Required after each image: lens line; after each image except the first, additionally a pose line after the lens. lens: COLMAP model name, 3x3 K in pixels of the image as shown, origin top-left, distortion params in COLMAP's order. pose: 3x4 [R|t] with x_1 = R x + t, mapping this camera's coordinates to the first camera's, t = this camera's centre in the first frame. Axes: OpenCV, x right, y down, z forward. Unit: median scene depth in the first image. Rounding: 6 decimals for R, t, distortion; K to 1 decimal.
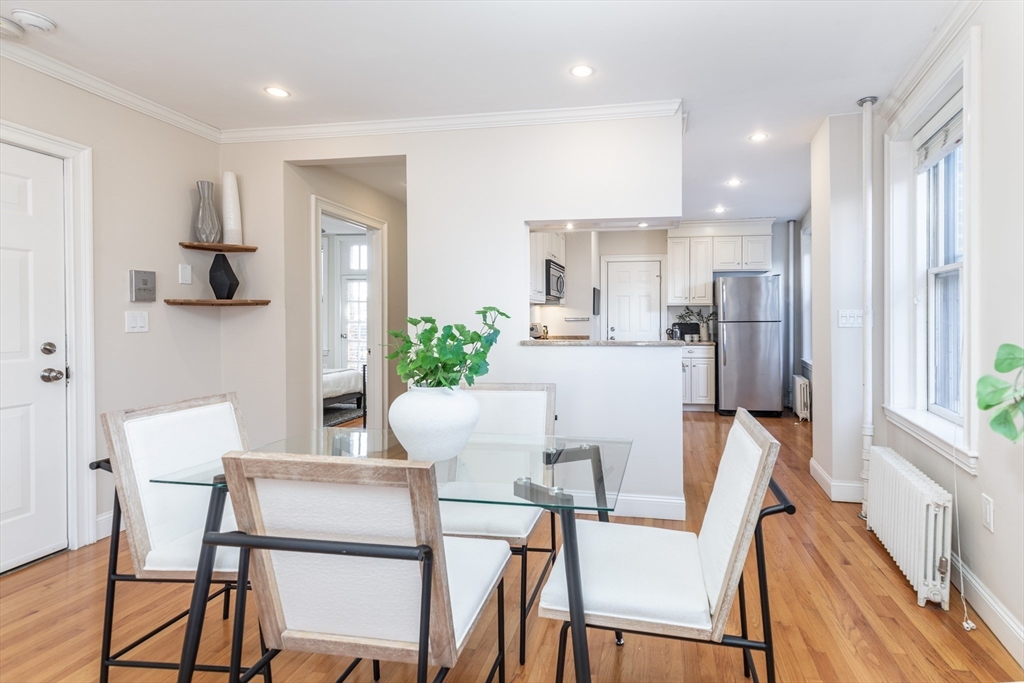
lens RADIAL K [[487.0, 0, 581.1], [0, 487.0, 321.2], [0, 0, 1]] dist [0.023369, 0.000084]
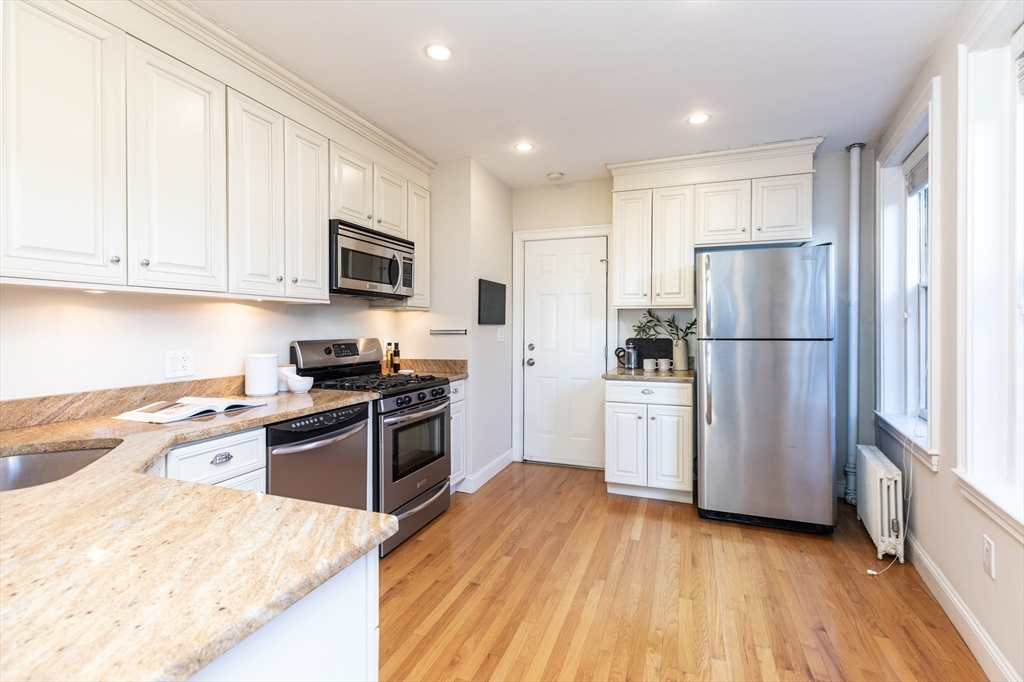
lens RADIAL K [[476.2, 0, 501.5], [0, 476.2, 326.7], [0, 0, 1]] dist [0.007985, -0.000873]
pose [[0.977638, 0.009735, -0.210070, 0.171132], [-0.012489, 0.999853, -0.011788, -0.002347], [0.209924, 0.014148, 0.977615, 0.427094]]
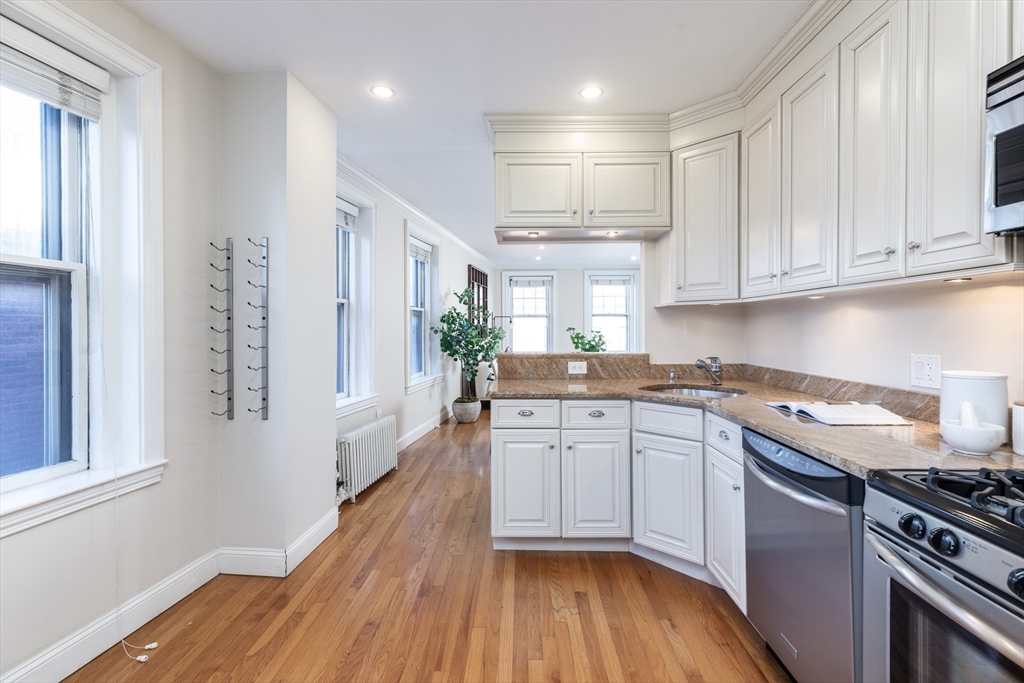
lens RADIAL K [[476.2, 0, 522.7], [0, 476.2, 327.3], [0, 0, 1]] dist [0.007985, -0.000873]
pose [[-0.986564, 0.012834, -0.162868, 0.147262], [0.010348, 0.999817, 0.016100, -0.009155], [0.163045, 0.014198, -0.986516, 0.960669]]
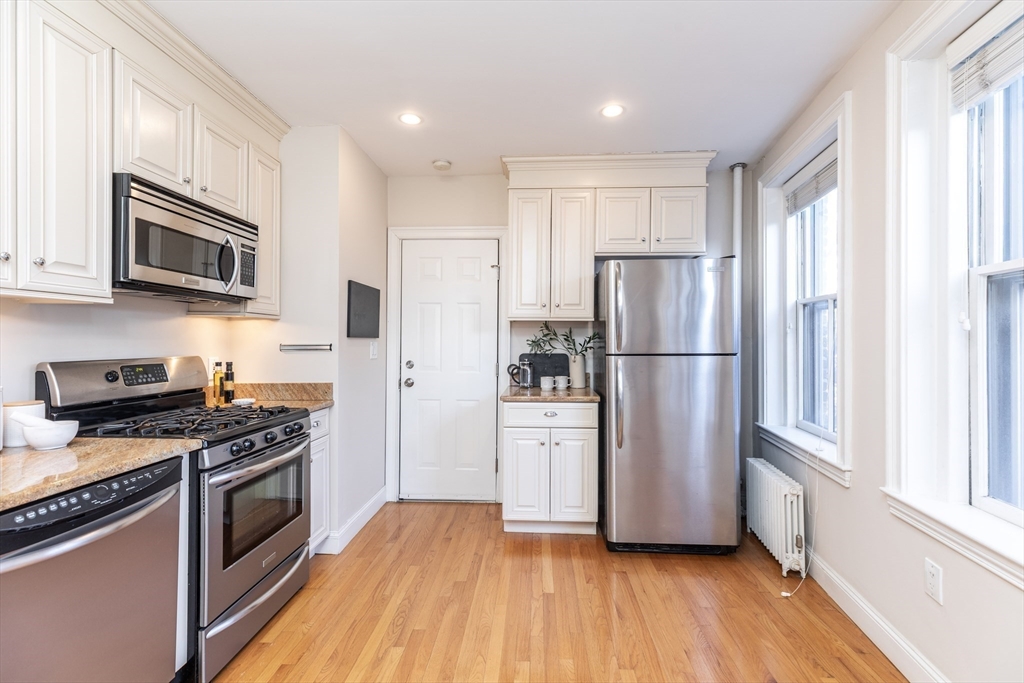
lens RADIAL K [[476.2, 0, 511.1], [0, 476.2, 336.8], [0, 0, 1]] dist [0.007985, -0.000873]
pose [[0.993849, 0.012988, 0.109977, 0.128453], [-0.010379, 0.999652, -0.024264, -0.002747], [-0.110254, 0.022973, 0.993638, 0.513104]]
